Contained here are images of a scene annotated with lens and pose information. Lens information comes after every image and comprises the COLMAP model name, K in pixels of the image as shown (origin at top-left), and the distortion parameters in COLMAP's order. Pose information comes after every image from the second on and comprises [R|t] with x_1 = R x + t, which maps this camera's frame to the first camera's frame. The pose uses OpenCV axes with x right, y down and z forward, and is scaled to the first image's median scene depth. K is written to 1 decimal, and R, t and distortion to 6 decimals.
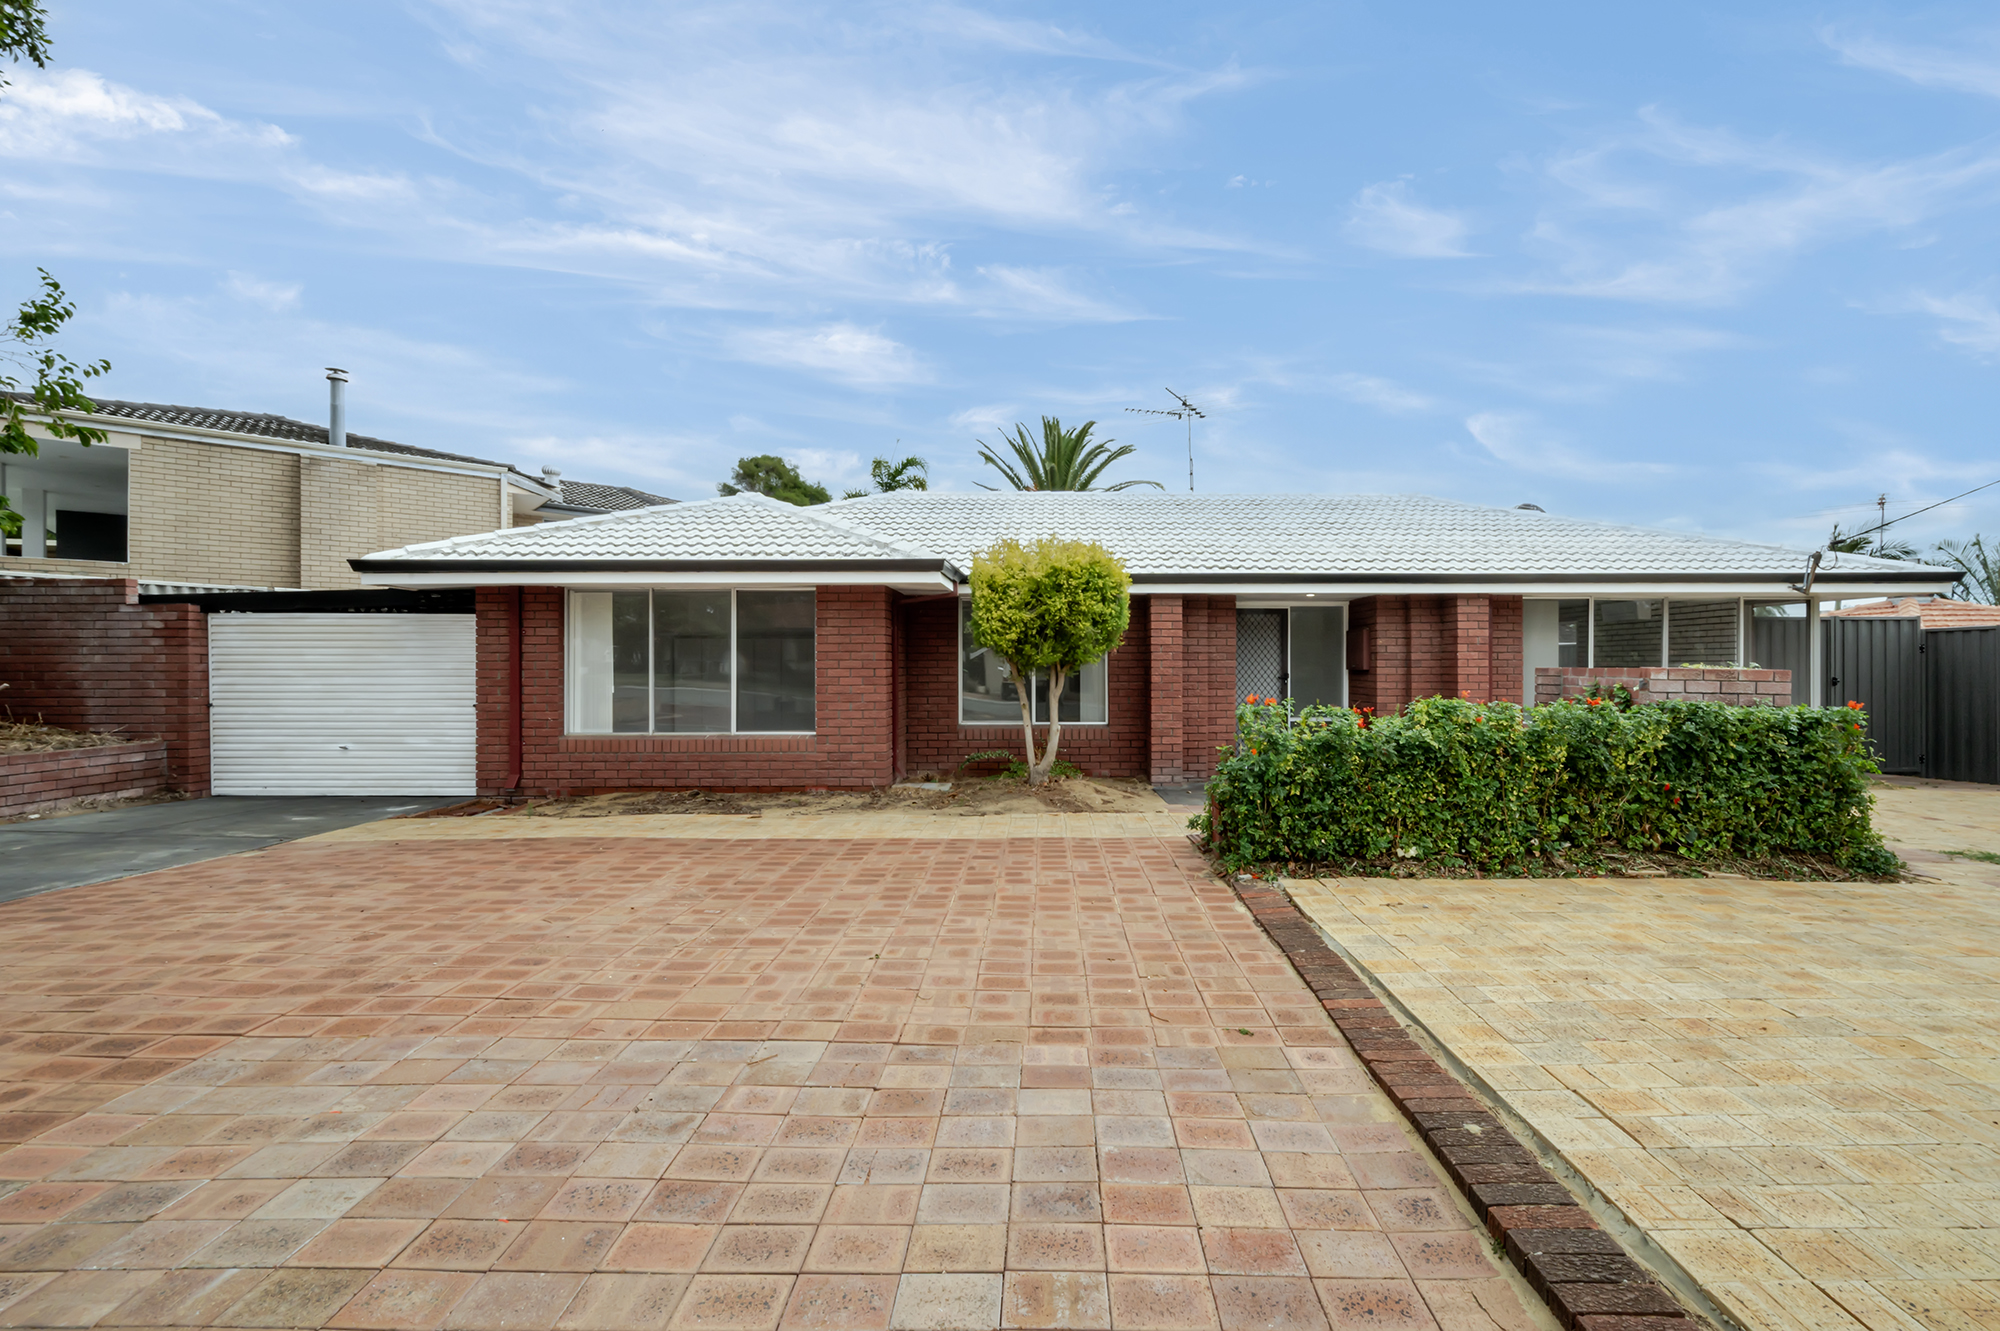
lens RADIAL K [[822.9, 0, 1000.0], [0, 822.9, 665.5], [0, 0, 1]] dist [-0.000640, -0.000075]
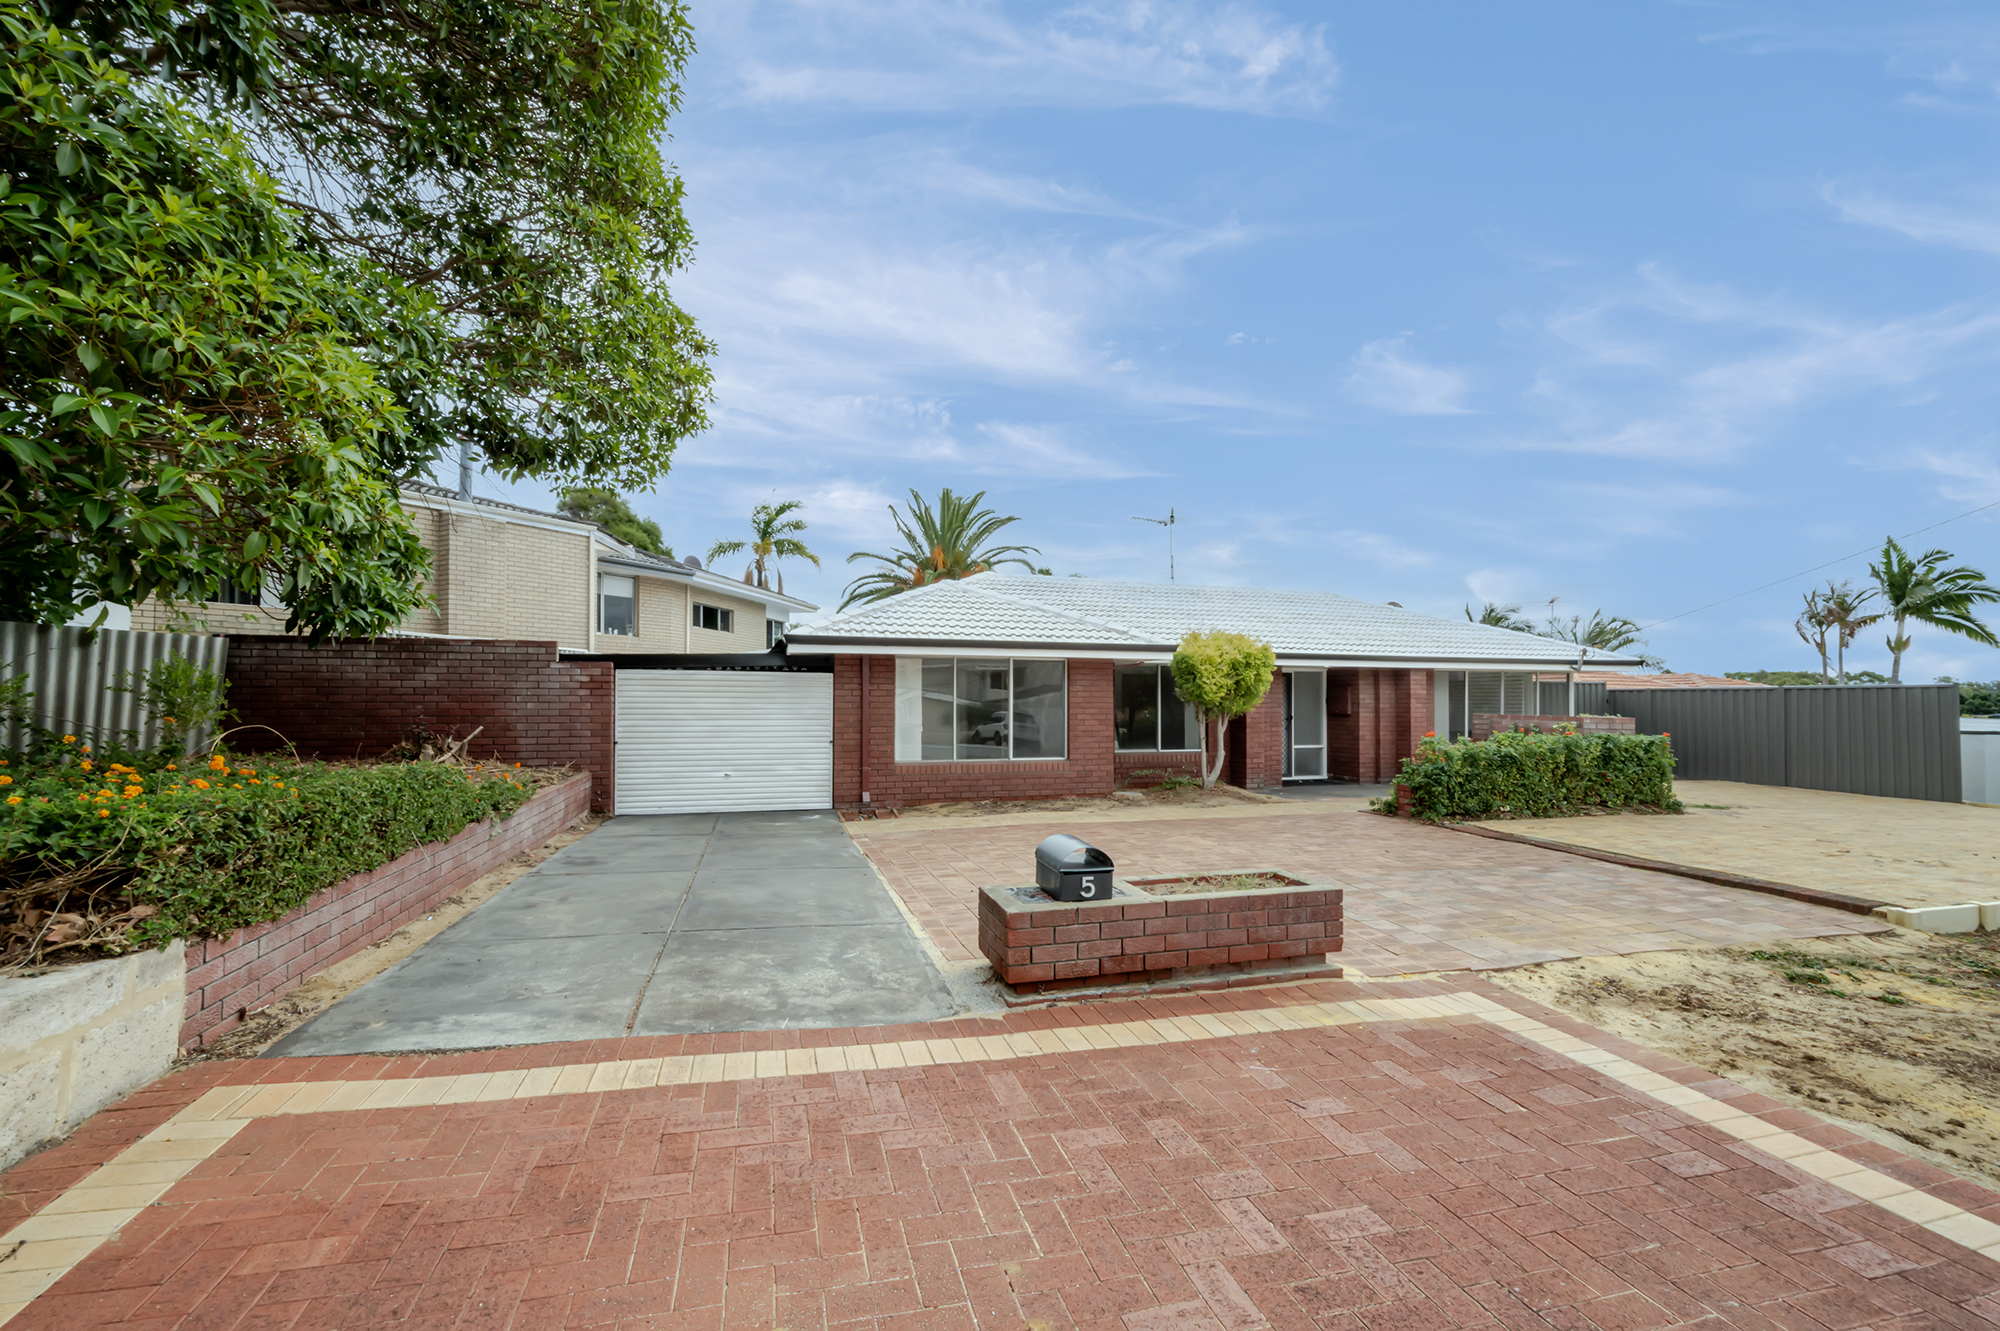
lens RADIAL K [[790.4, 0, 1005.9], [0, 790.4, 669.6], [0, 0, 1]] dist [0.002050, -0.000037]
pose [[0.962161, 0.015911, 0.272018, -0.723346], [-0.005259, 0.999192, -0.039845, -0.018399], [-0.272432, 0.036907, 0.961467, -0.326884]]
